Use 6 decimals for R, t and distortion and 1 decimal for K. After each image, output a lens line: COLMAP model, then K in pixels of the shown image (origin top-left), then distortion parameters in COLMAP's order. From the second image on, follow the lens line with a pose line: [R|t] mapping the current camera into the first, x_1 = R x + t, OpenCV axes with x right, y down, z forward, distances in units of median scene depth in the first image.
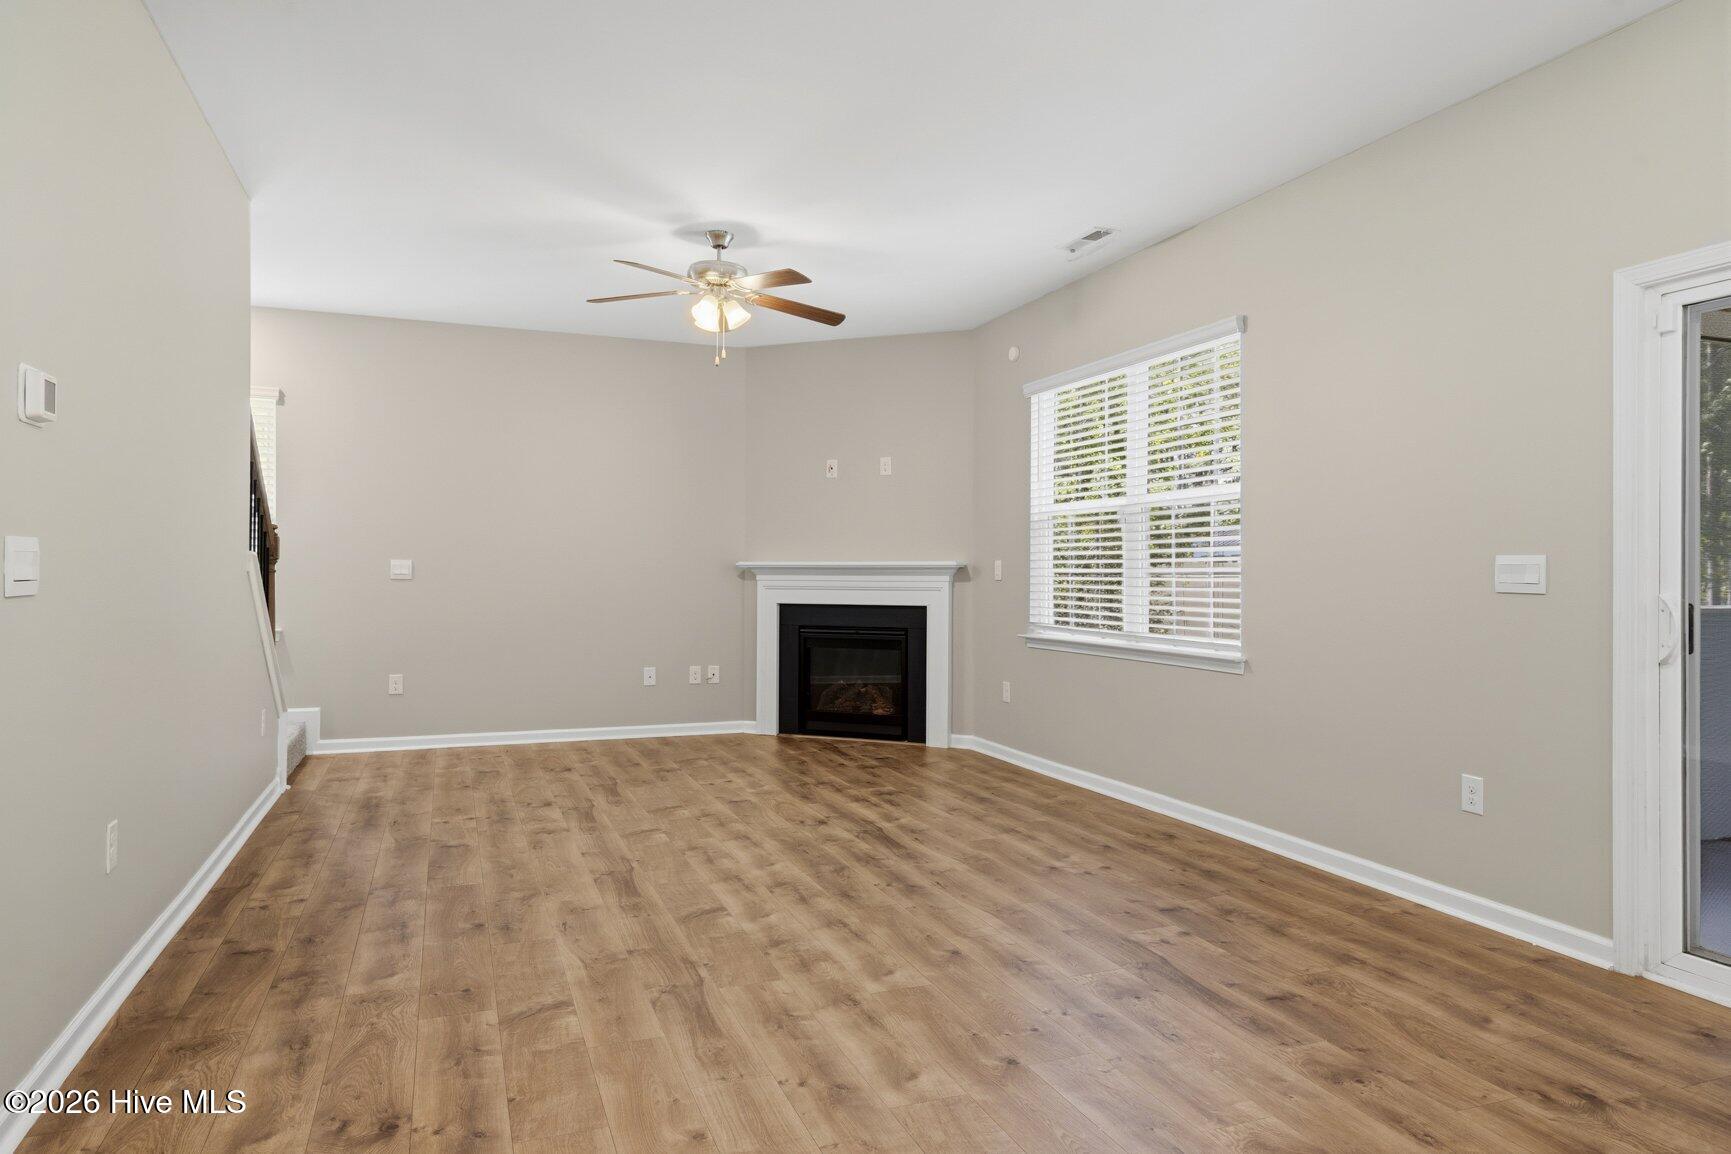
lens RADIAL K [[1013.1, 0, 864.4], [0, 1013.1, 575.9], [0, 0, 1]] dist [0.005111, 0.001217]
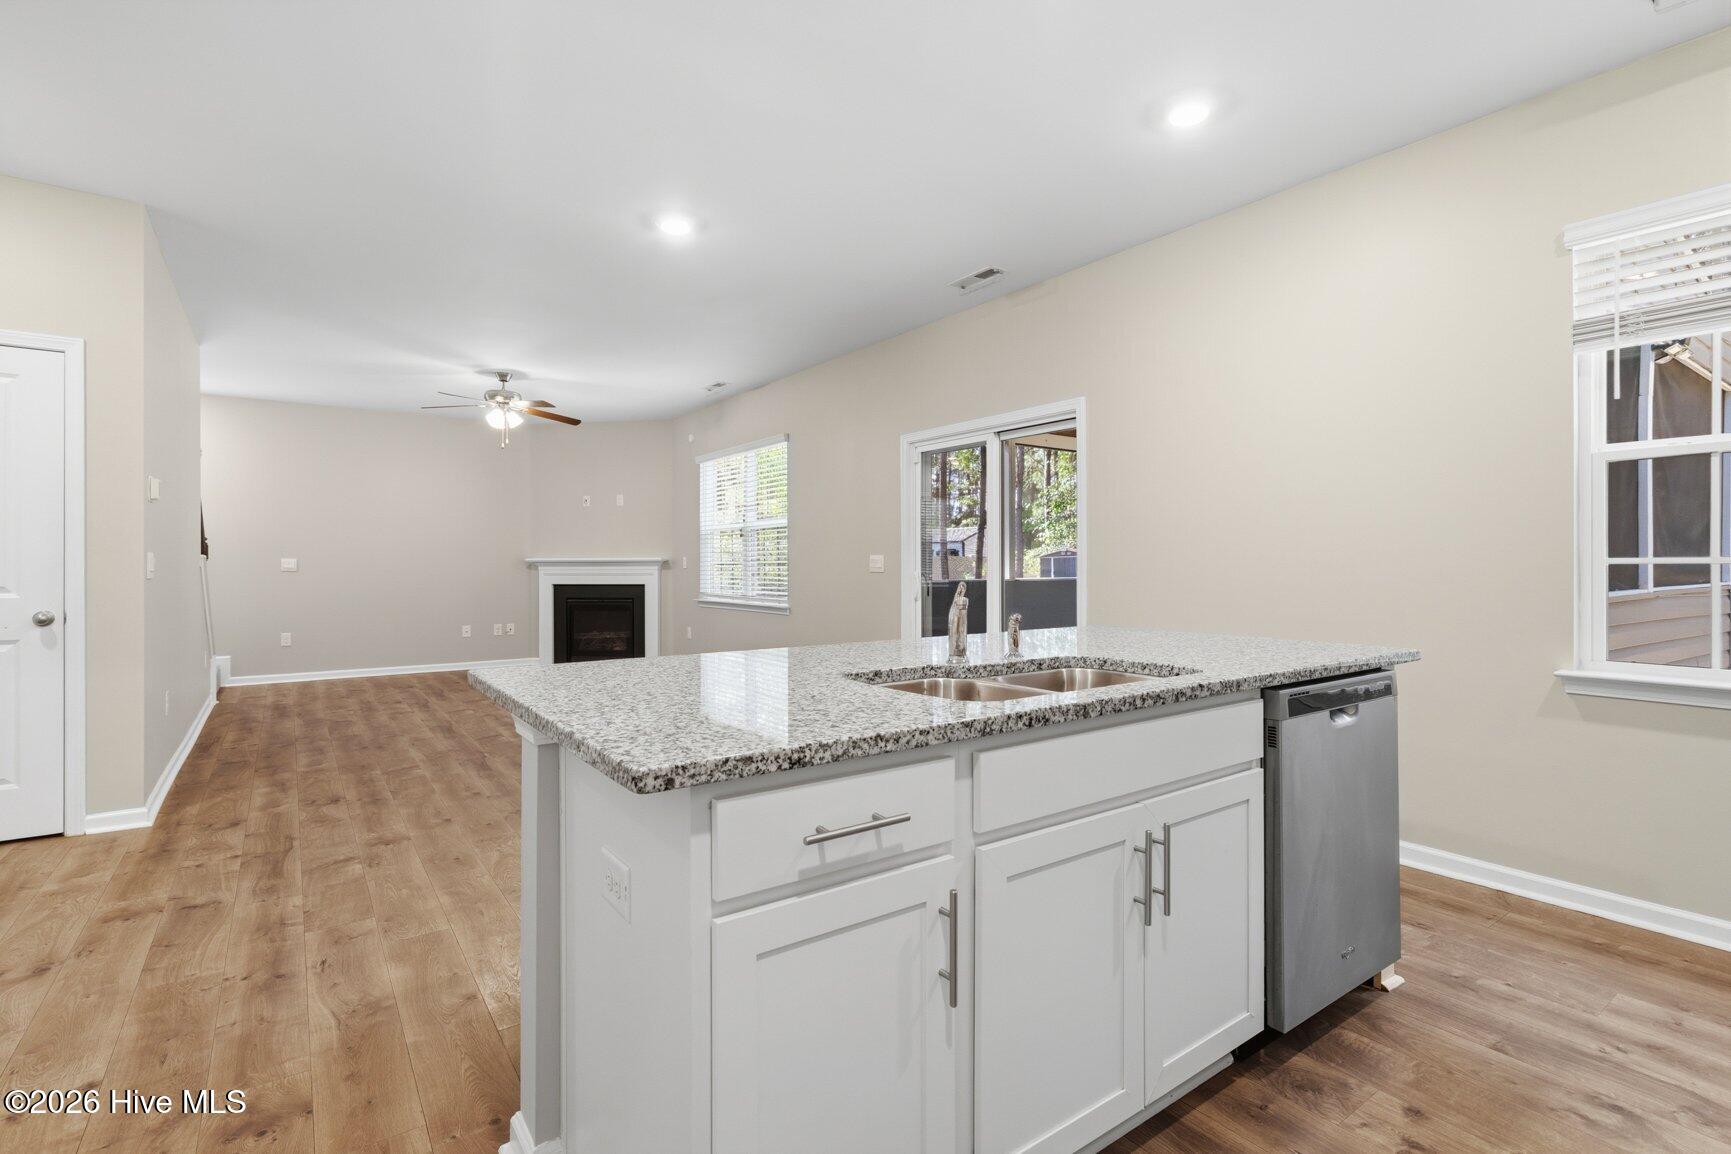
lens RADIAL K [[805.3, 0, 867.0], [0, 805.3, 570.4], [0, 0, 1]] dist [0.000484, 0.000093]
pose [[0.971401, -0.008554, 0.237290, 0.127230], [0.007416, 0.999956, 0.005688, 0.002109], [-0.237328, -0.003766, 0.971422, -0.481090]]
